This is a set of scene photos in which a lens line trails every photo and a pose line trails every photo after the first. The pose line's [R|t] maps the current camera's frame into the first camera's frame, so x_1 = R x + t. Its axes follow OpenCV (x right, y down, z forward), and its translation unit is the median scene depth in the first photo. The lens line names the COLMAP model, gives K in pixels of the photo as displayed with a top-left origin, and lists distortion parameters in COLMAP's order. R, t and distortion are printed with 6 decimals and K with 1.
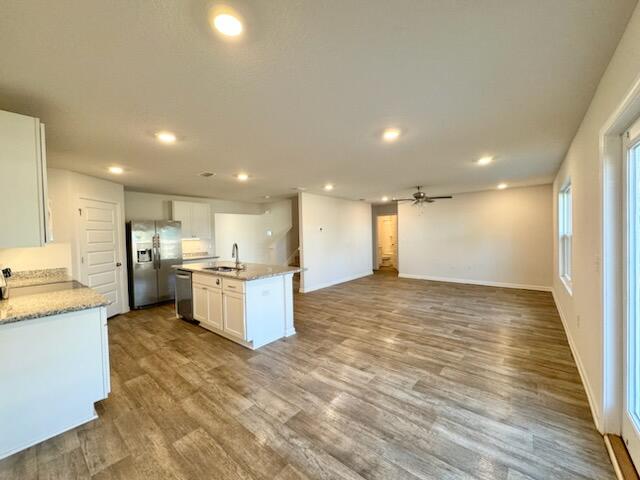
lens RADIAL K [[253.9, 0, 317.3], [0, 253.9, 241.5], [0, 0, 1]] dist [0.000675, 0.000375]
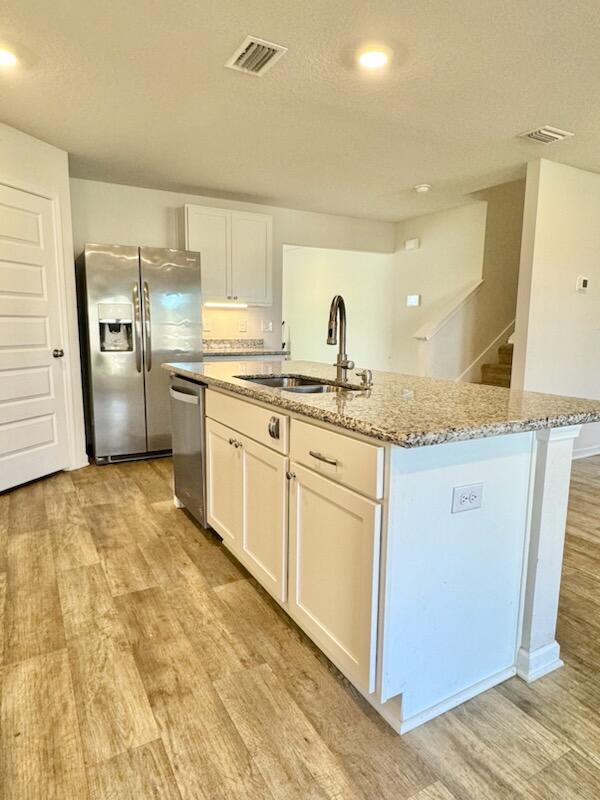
lens RADIAL K [[483.3, 0, 298.0], [0, 483.3, 400.1], [0, 0, 1]] dist [-0.003246, 0.000763]
pose [[0.935436, 0.084887, -0.343153, -0.163999], [-0.040905, 0.990212, 0.133446, 0.050196], [0.351122, -0.110794, 0.929752, 0.449467]]
